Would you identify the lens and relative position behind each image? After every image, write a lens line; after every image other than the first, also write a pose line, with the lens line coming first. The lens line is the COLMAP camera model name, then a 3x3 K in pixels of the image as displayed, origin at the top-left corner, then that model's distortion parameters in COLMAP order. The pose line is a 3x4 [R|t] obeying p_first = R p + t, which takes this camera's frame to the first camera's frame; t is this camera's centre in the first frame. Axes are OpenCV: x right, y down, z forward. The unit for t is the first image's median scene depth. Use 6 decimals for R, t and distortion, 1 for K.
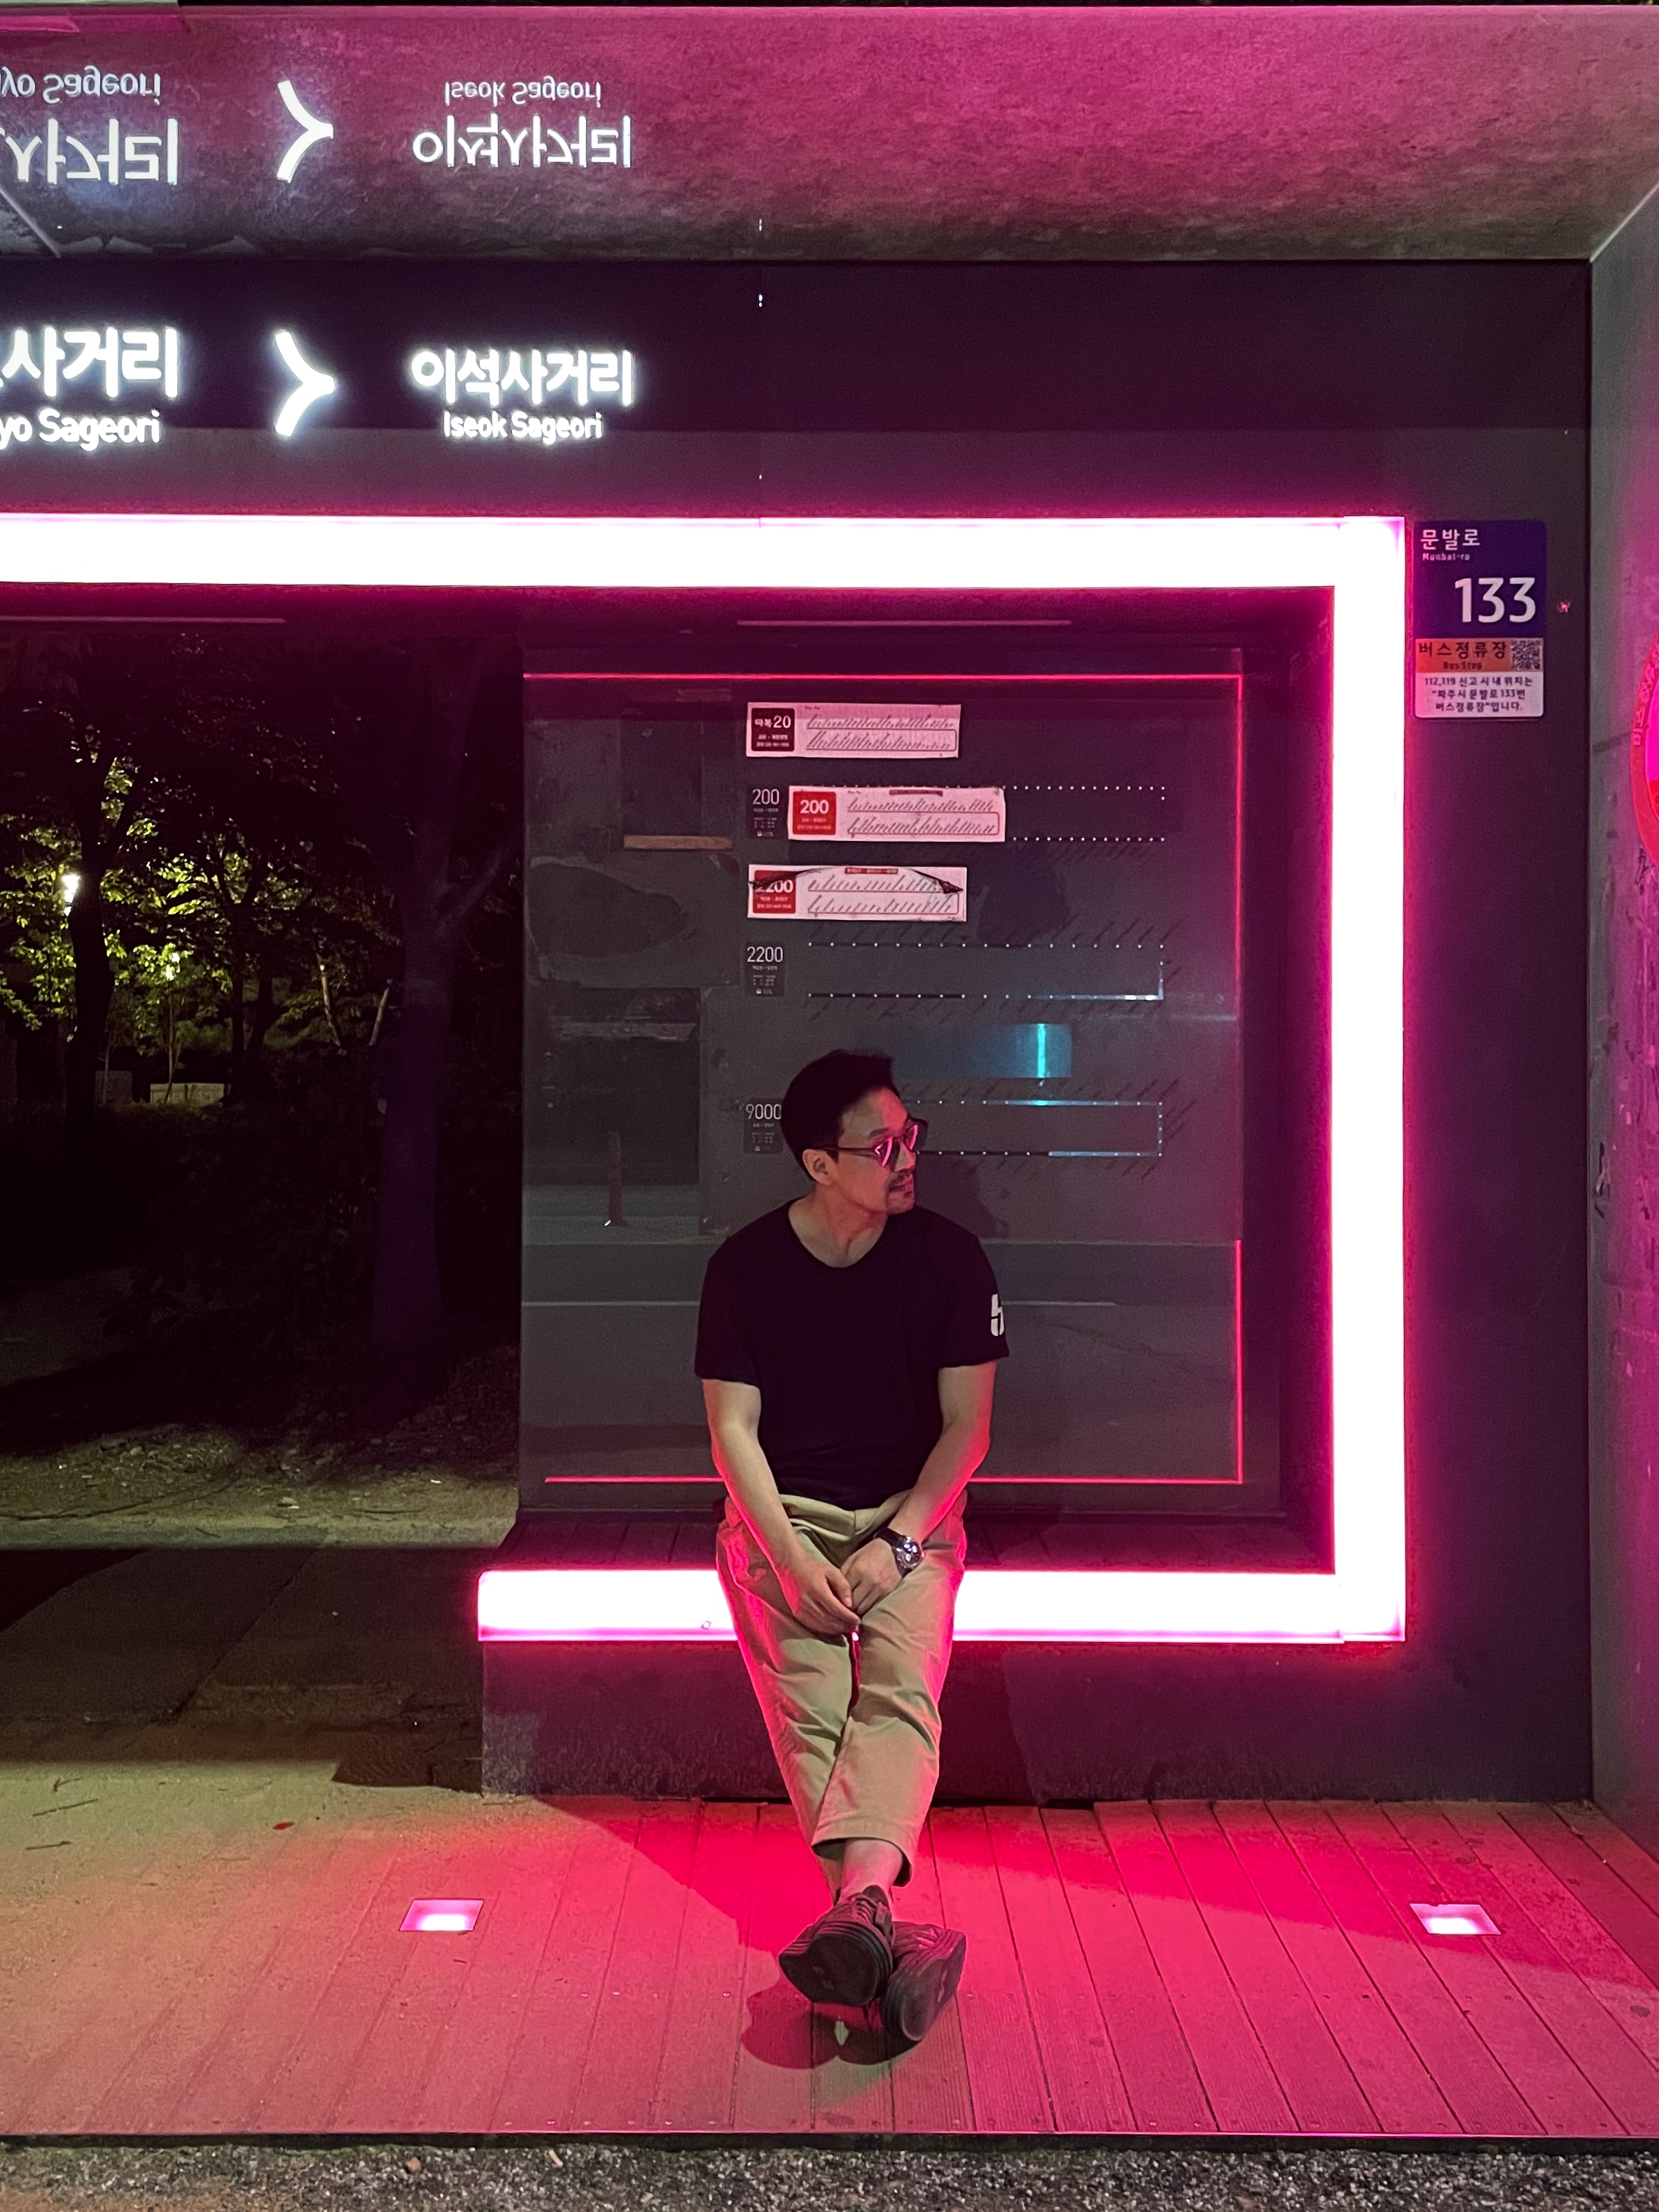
lens RADIAL K [[2049.1, 0, 829.5], [0, 2049.1, 1106.0], [0, 0, 1]] dist [-0.004781, -0.005023]
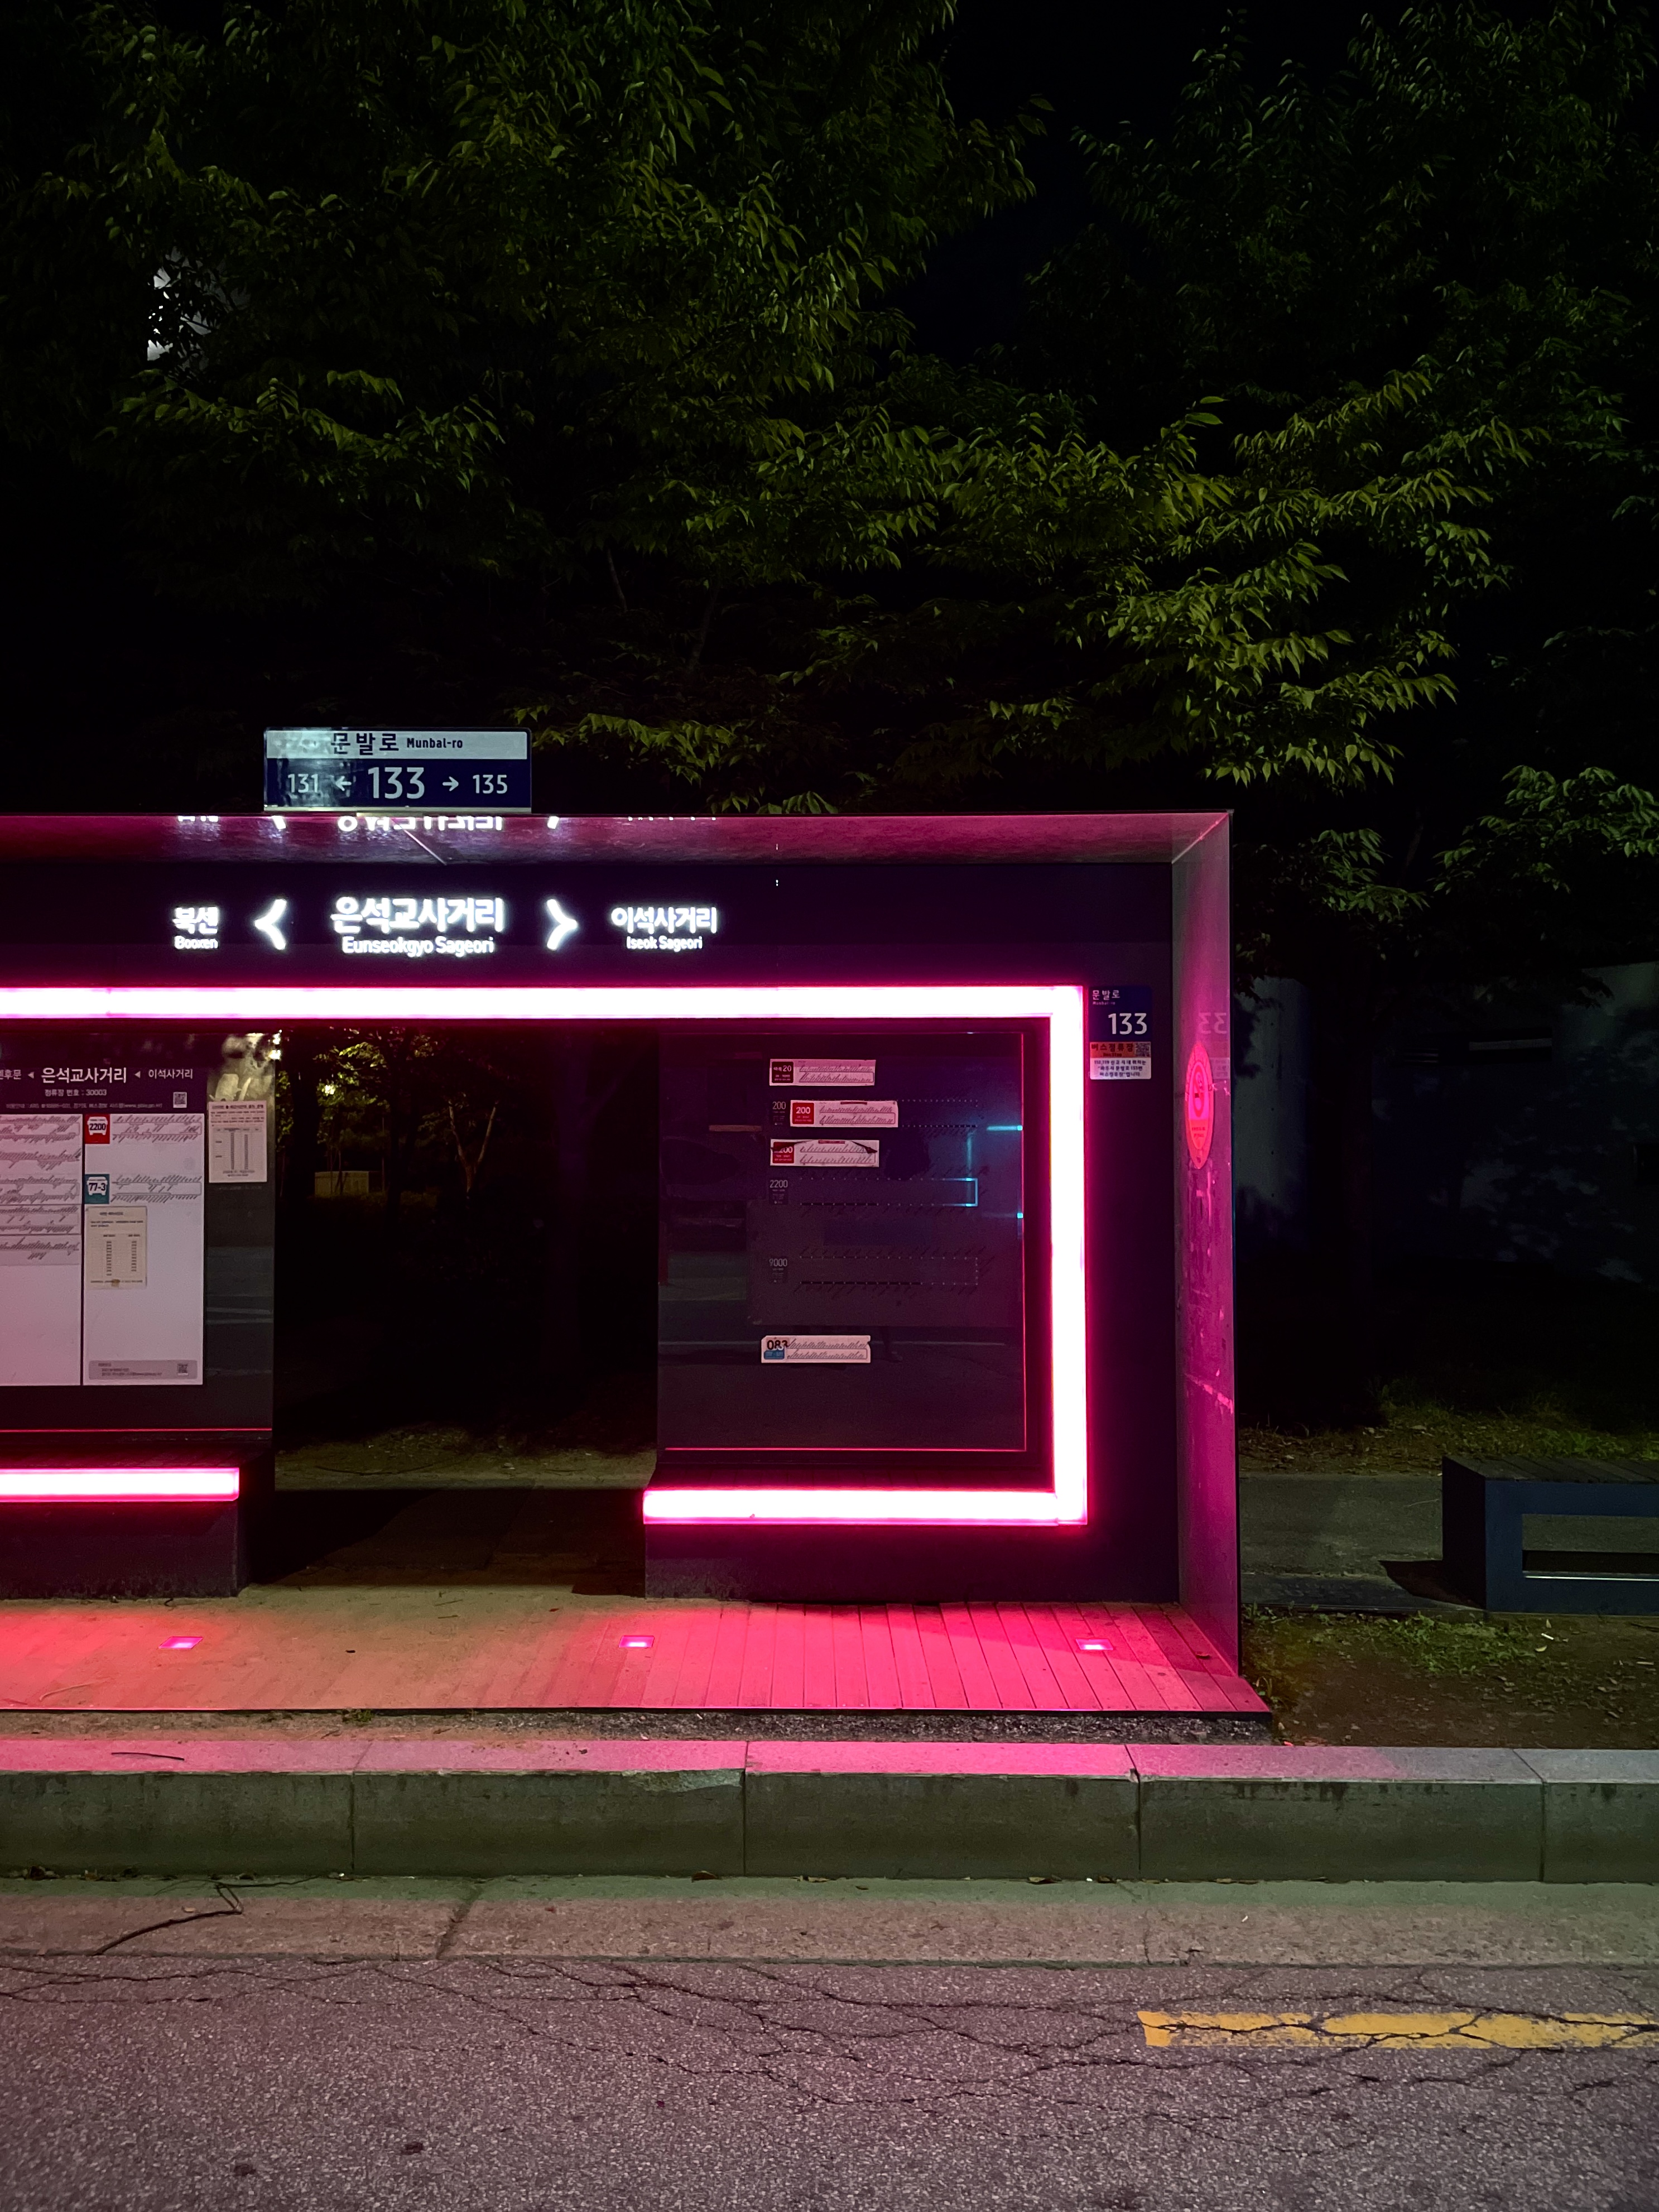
lens RADIAL K [[1690.5, 0, 801.7], [0, 1690.5, 1100.2], [0, 0, 1]] dist [0.006685, -0.000583]
pose [[0.999959, -0.002379, -0.008767, 0.006304], [0.002058, 0.999335, -0.036413, -0.106487], [0.008847, 0.036393, 0.999298, -0.732477]]
